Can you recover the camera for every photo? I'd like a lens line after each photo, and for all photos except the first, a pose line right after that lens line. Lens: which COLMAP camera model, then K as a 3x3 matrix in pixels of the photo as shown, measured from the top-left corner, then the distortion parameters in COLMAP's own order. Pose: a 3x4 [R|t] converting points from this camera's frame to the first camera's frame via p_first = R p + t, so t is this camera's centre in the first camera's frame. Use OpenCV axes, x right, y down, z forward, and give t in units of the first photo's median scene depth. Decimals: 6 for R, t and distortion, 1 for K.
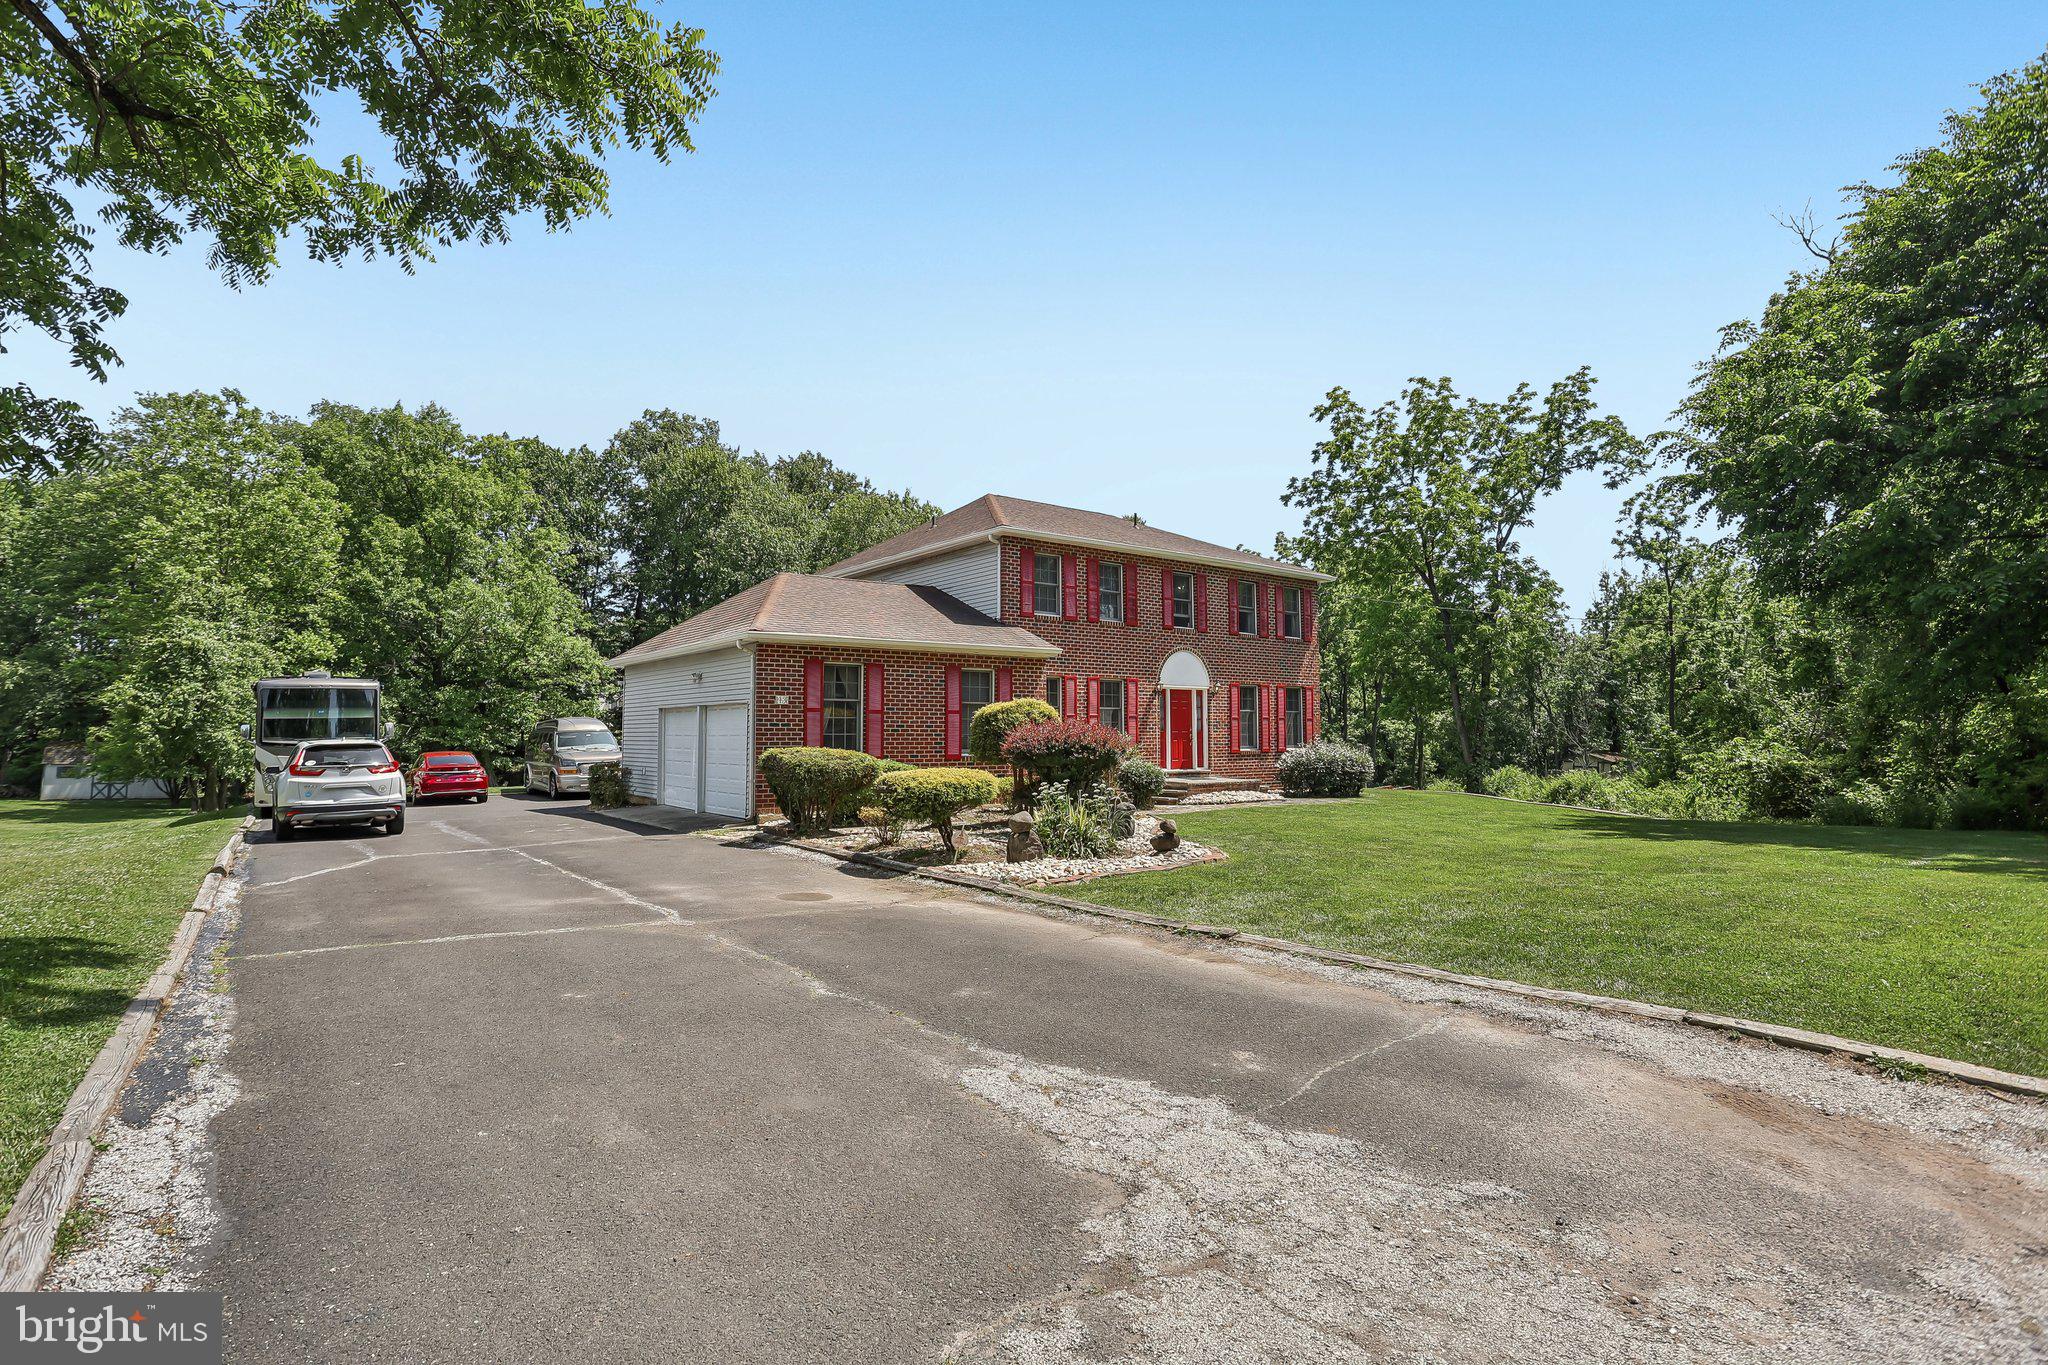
lens RADIAL K [[1032.3, 0, 1010.7], [0, 1032.3, 698.0], [0, 0, 1]] dist [-0.055582, 0.025215]
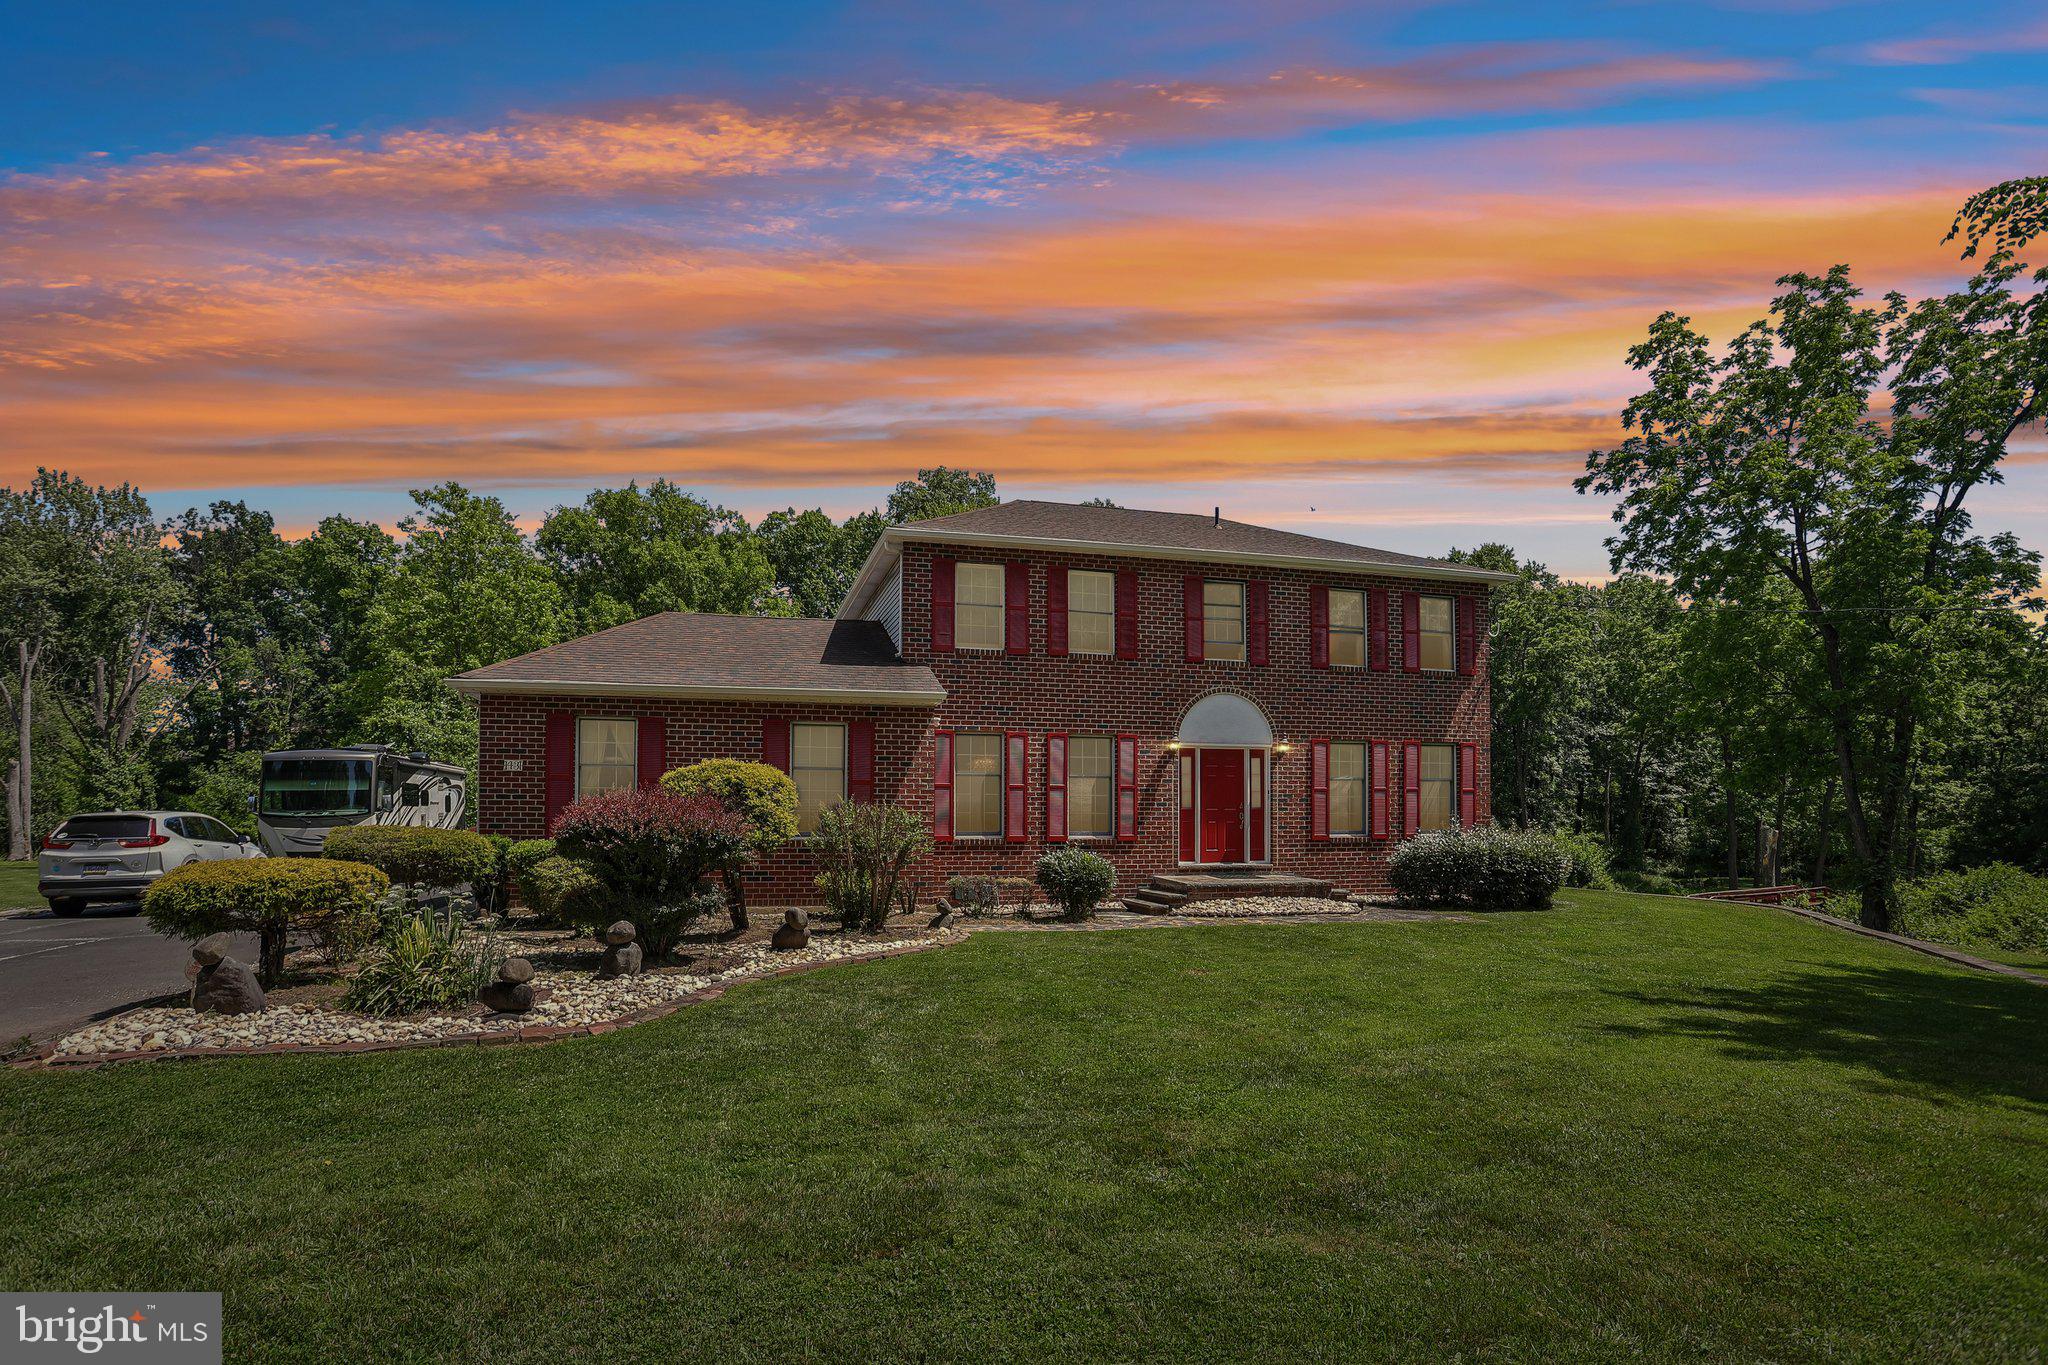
lens RADIAL K [[1087.0, 0, 997.1], [0, 1087.0, 802.0], [0, 0, 1]] dist [-0.042995, 0.015881]
pose [[0.923540, 0.003899, -0.383482, 0.265738], [0.006425, 0.999651, 0.025637, 0.006860], [0.383448, -0.026141, 0.923193, 0.226518]]
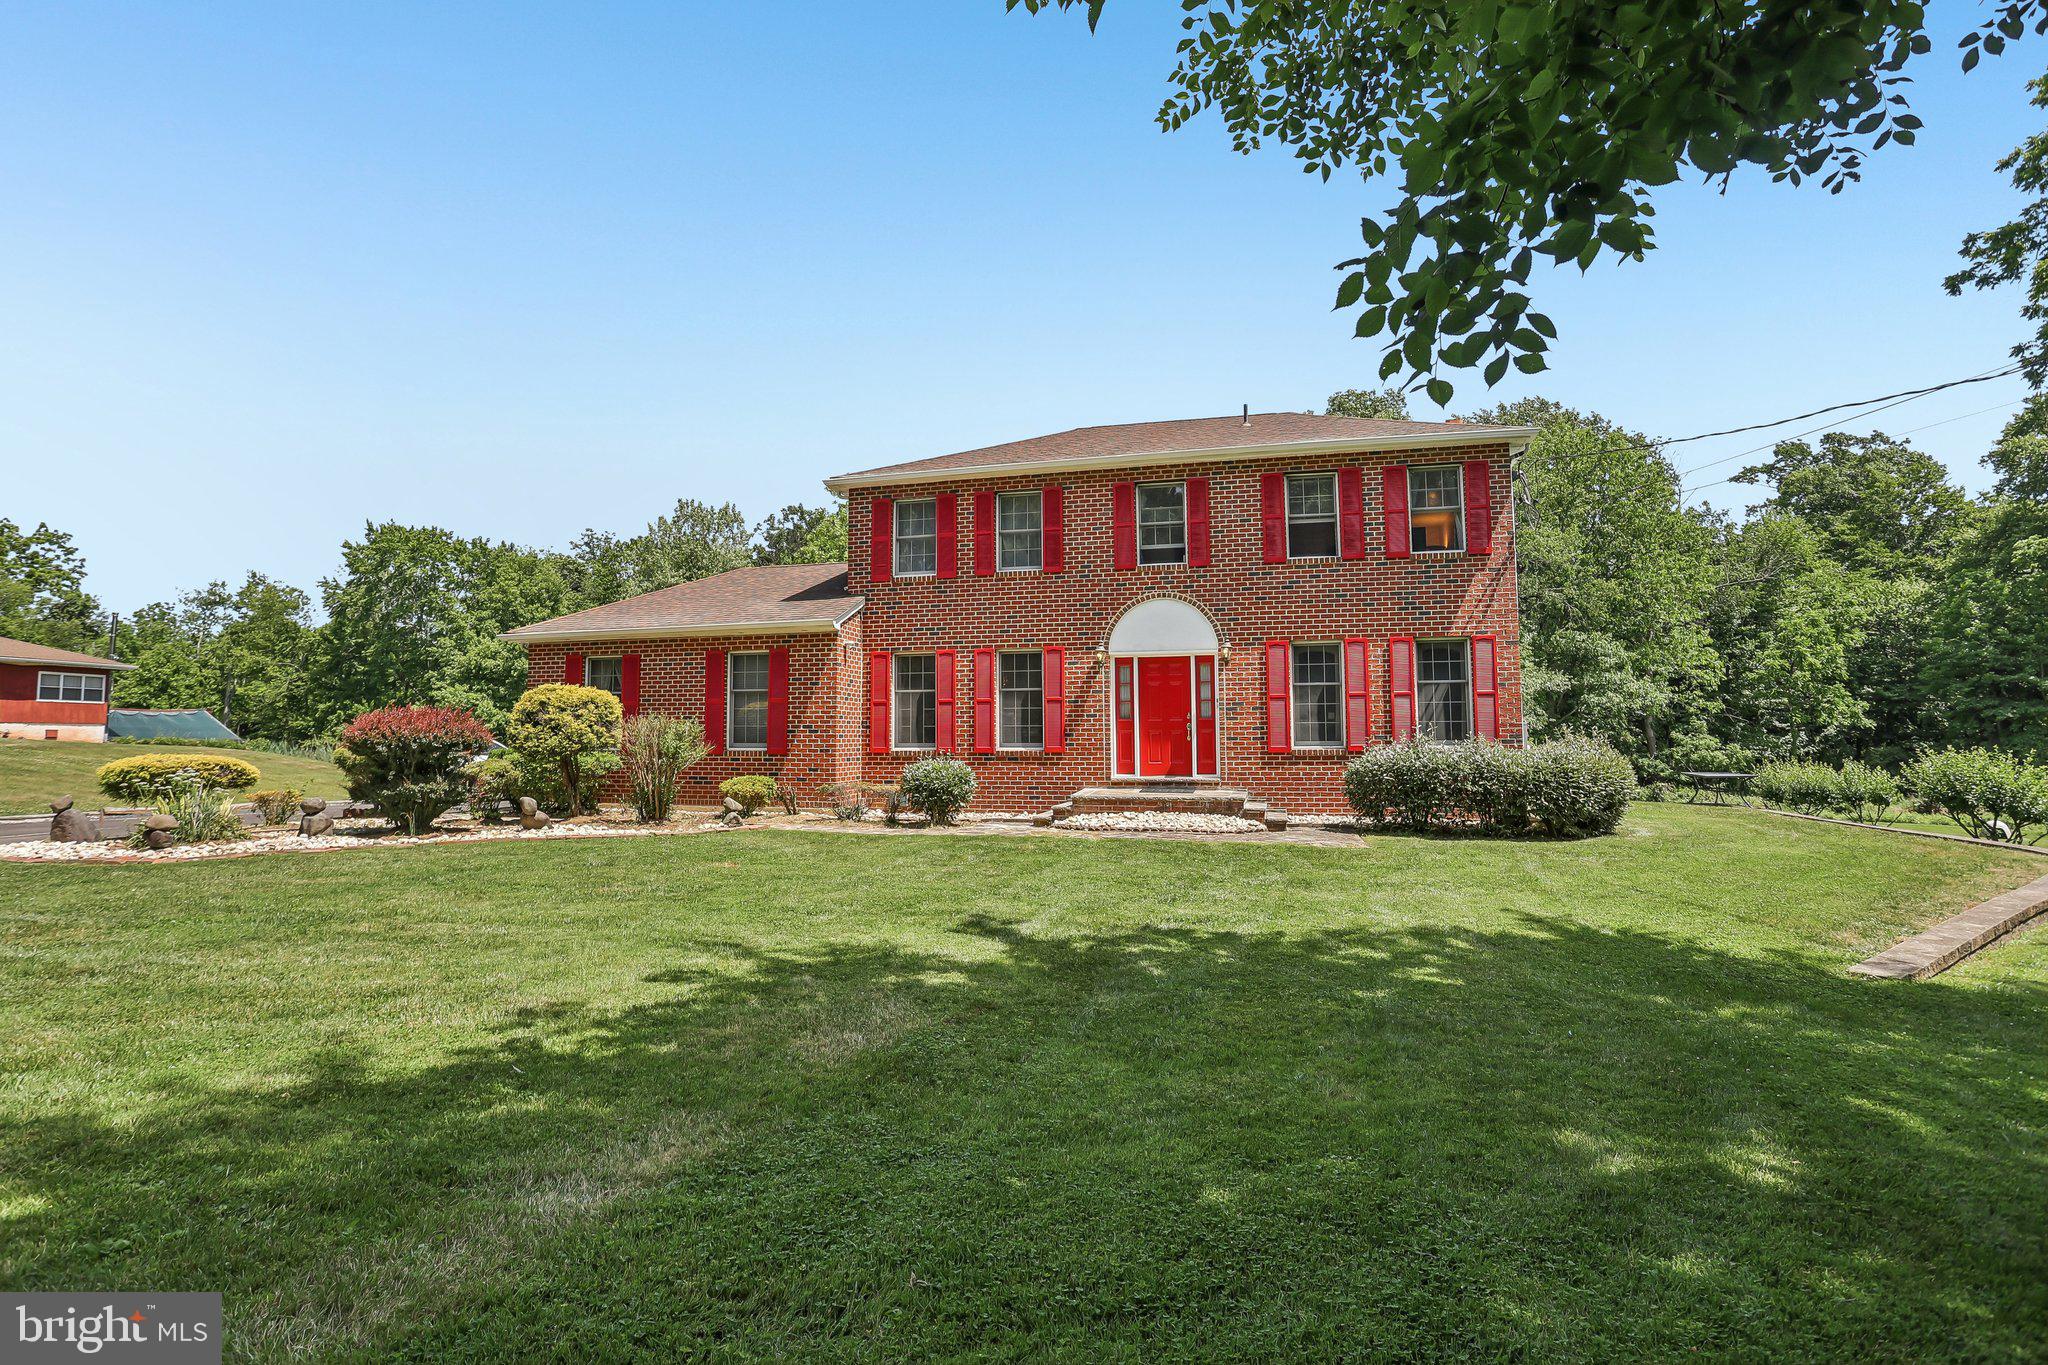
lens RADIAL K [[1033.2, 0, 1024.0], [0, 1033.2, 682.5], [0, 0, 1]] dist [-0.051430, 0.010002]
pose [[0.607500, -0.043211, -0.793143, 0.555265], [0.030656, 0.999051, -0.030949, 0.022803], [0.793728, -0.005513, 0.608248, 0.451328]]
